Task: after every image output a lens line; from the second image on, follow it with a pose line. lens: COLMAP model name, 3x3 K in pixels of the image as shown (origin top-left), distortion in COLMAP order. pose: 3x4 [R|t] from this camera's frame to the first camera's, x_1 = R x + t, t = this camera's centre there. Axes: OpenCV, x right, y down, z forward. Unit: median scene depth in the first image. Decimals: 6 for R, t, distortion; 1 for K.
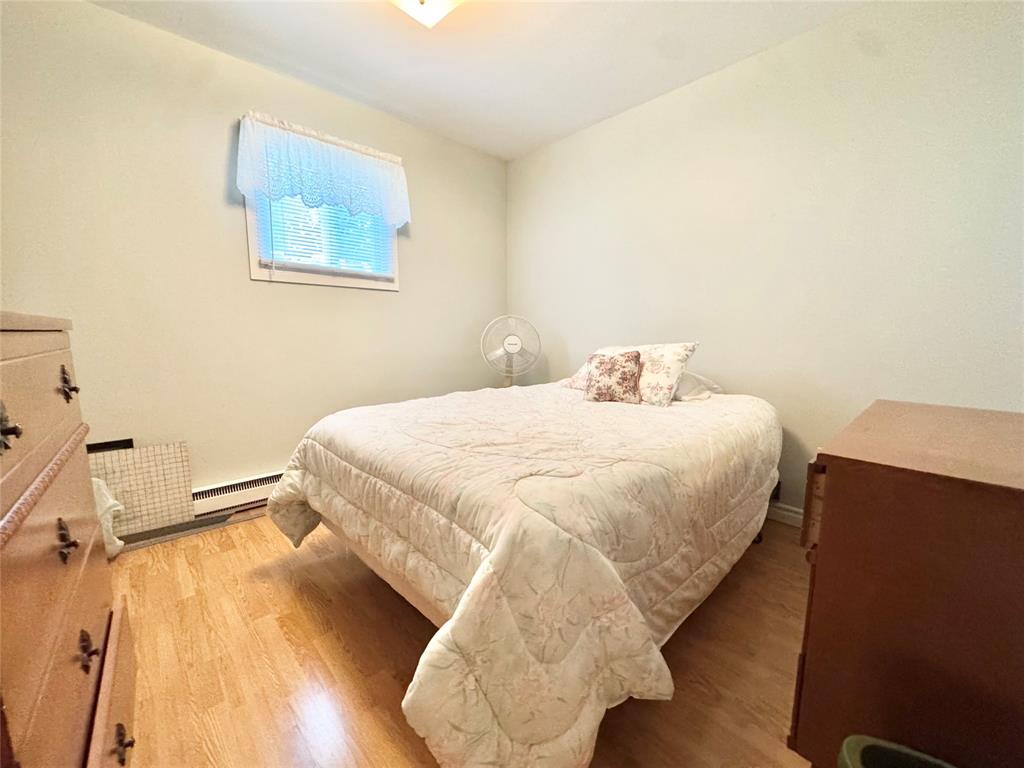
lens RADIAL K [[408.6, 0, 512.7], [0, 408.6, 383.2], [0, 0, 1]] dist [-0.004239, 0.000698]
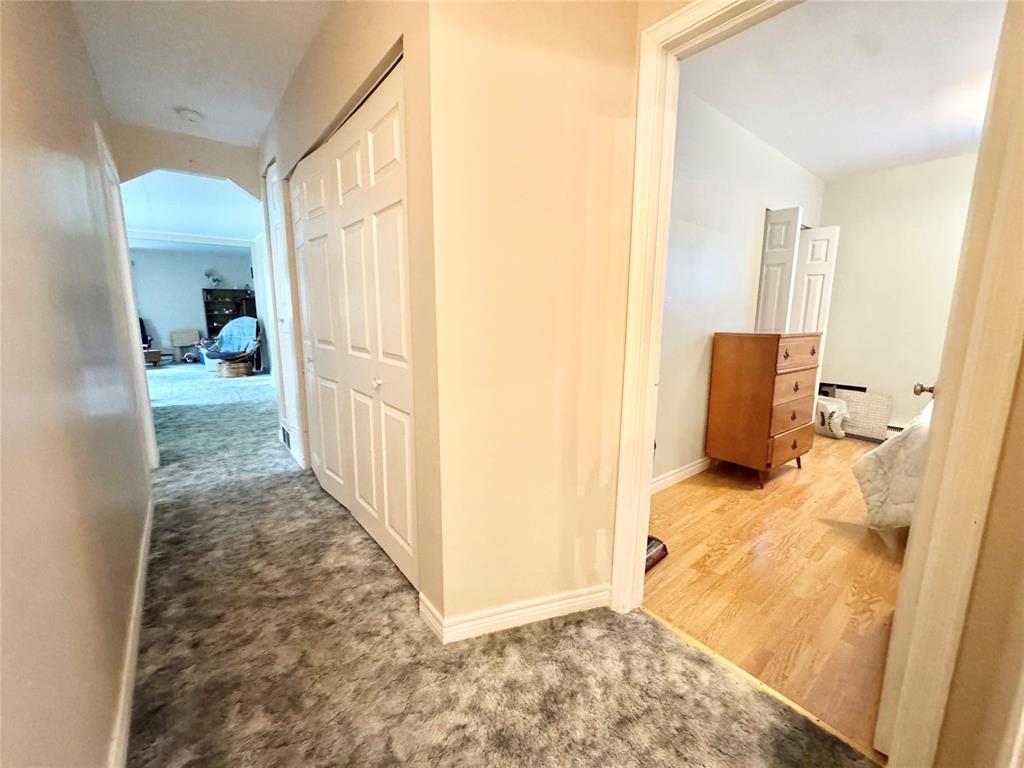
lens RADIAL K [[415.1, 0, 513.6], [0, 415.1, 382.7], [0, 0, 1]] dist [-0.001763, 0.000440]
pose [[-0.057905, 0.163821, -0.984789, 1.073286], [-0.130915, 0.976680, 0.170170, 0.000821], [0.989701, 0.138777, -0.035108, -0.568097]]
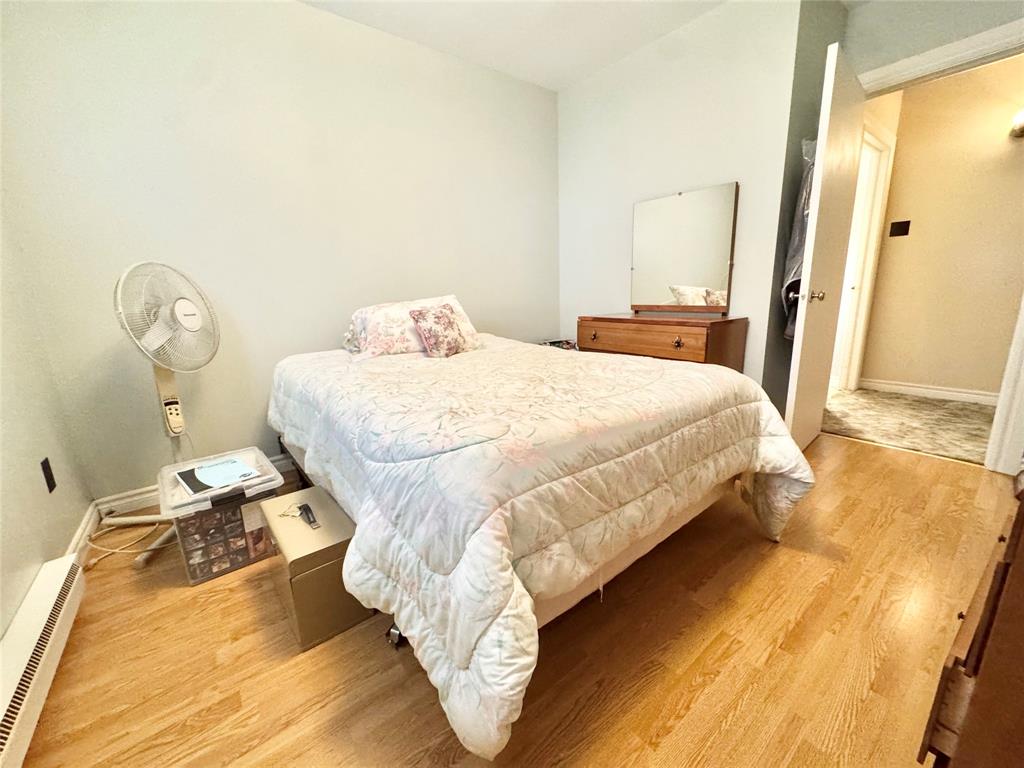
lens RADIAL K [[408.6, 0, 512.7], [0, 408.6, 383.2], [0, 0, 1]] dist [-0.004239, 0.000698]
pose [[0.087363, -0.224739, 0.970495, -0.775092], [0.154533, 0.965484, 0.209667, -0.079225], [-0.984118, 0.131656, 0.119077, 0.774547]]
